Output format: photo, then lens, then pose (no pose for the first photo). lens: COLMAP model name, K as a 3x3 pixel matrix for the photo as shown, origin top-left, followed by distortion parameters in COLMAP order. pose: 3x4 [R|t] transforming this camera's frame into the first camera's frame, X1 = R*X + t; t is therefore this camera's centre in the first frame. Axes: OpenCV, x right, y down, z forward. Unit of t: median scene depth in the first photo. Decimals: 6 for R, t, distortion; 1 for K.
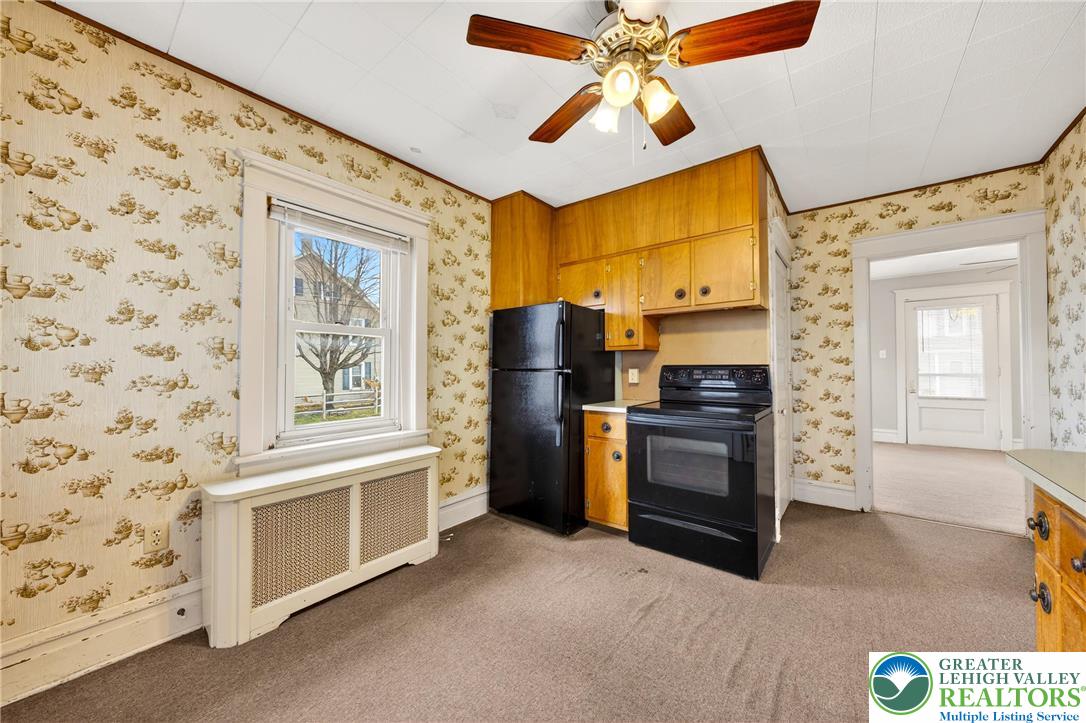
lens RADIAL K [[398.0, 0, 543.0], [0, 398.0, 361.5], [0, 0, 1]] dist [0.000389, 0.000052]
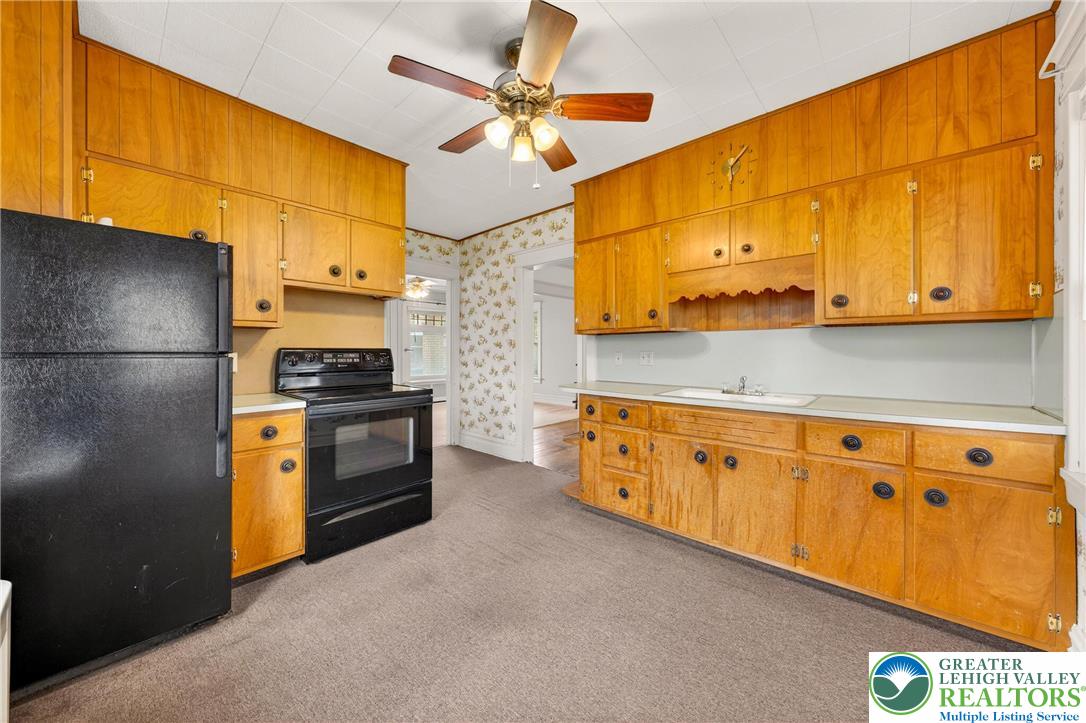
lens RADIAL K [[408.9, 0, 545.1], [0, 408.9, 350.7], [0, 0, 1]] dist [0.001080, 0.000134]
pose [[0.030165, 0.003050, 0.999540, -0.596774], [-0.016147, 0.999866, -0.002564, 0.009619], [-0.999414, -0.016062, 0.030211, 0.490298]]
